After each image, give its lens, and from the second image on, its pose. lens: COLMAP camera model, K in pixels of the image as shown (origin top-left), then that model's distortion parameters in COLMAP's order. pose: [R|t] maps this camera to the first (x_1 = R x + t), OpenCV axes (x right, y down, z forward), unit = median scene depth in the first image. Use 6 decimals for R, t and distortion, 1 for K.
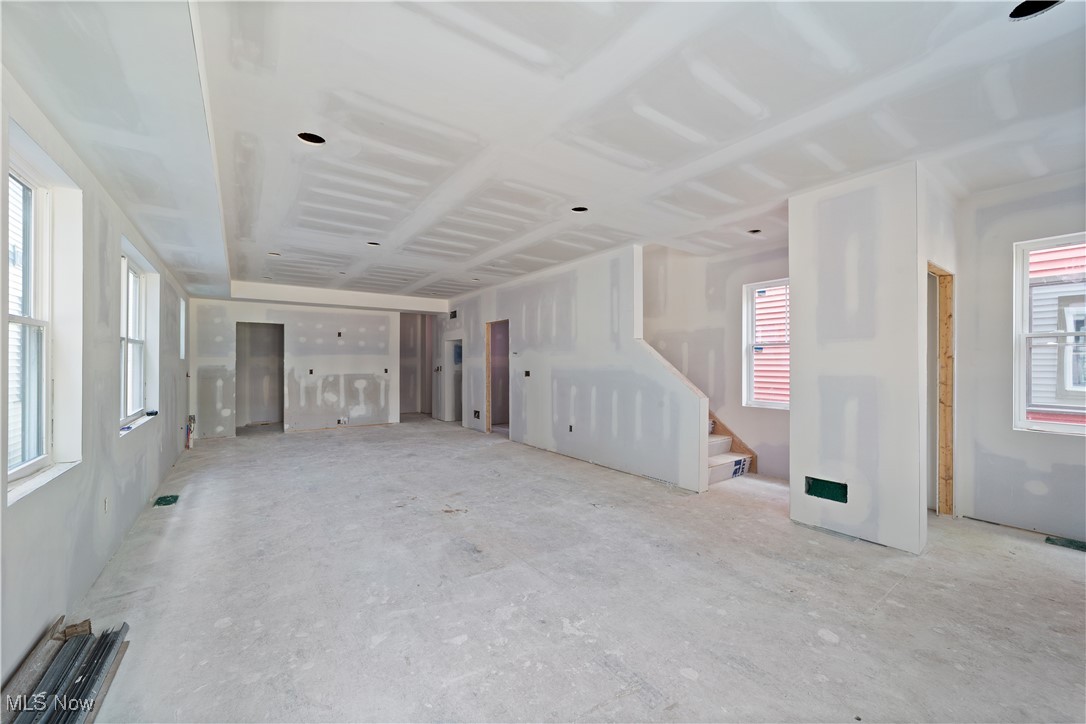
lens RADIAL K [[420.7, 0, 546.4], [0, 420.7, 360.8], [0, 0, 1]] dist [-0.011170, 0.001523]
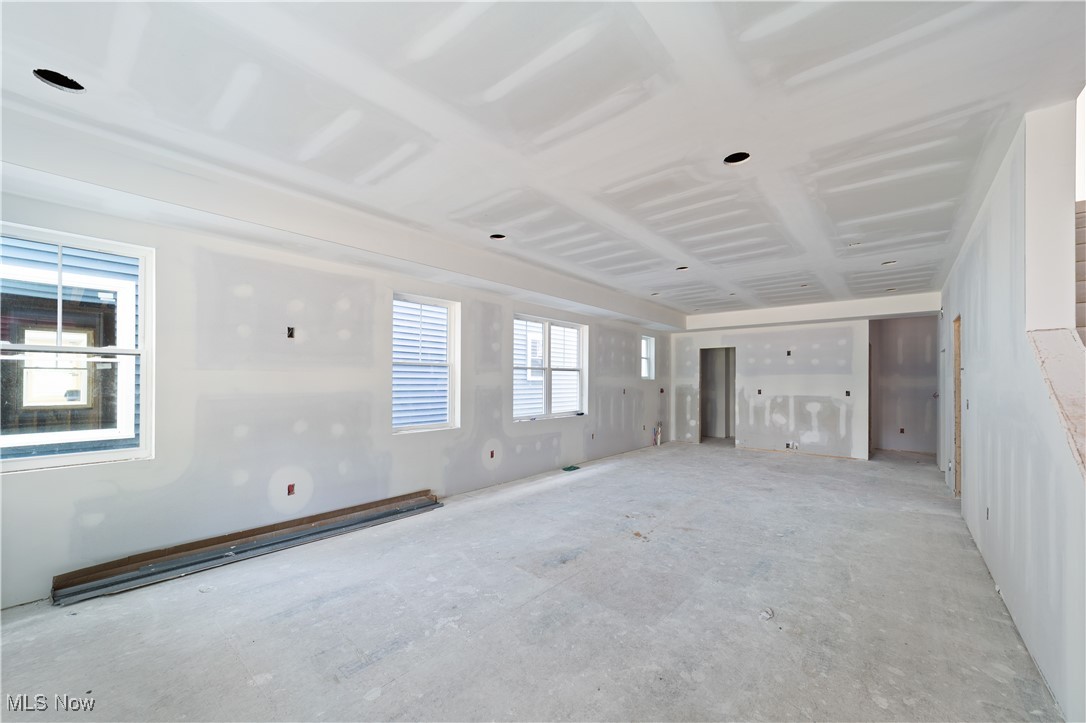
lens RADIAL K [[420.7, 0, 541.1], [0, 420.7, 378.9], [0, 0, 1]] dist [-0.011170, 0.001523]
pose [[0.232075, -0.003330, -0.972692, 0.605305], [-0.000572, 0.999994, -0.003560, -0.002407], [0.972698, 0.001383, 0.232072, 0.495260]]
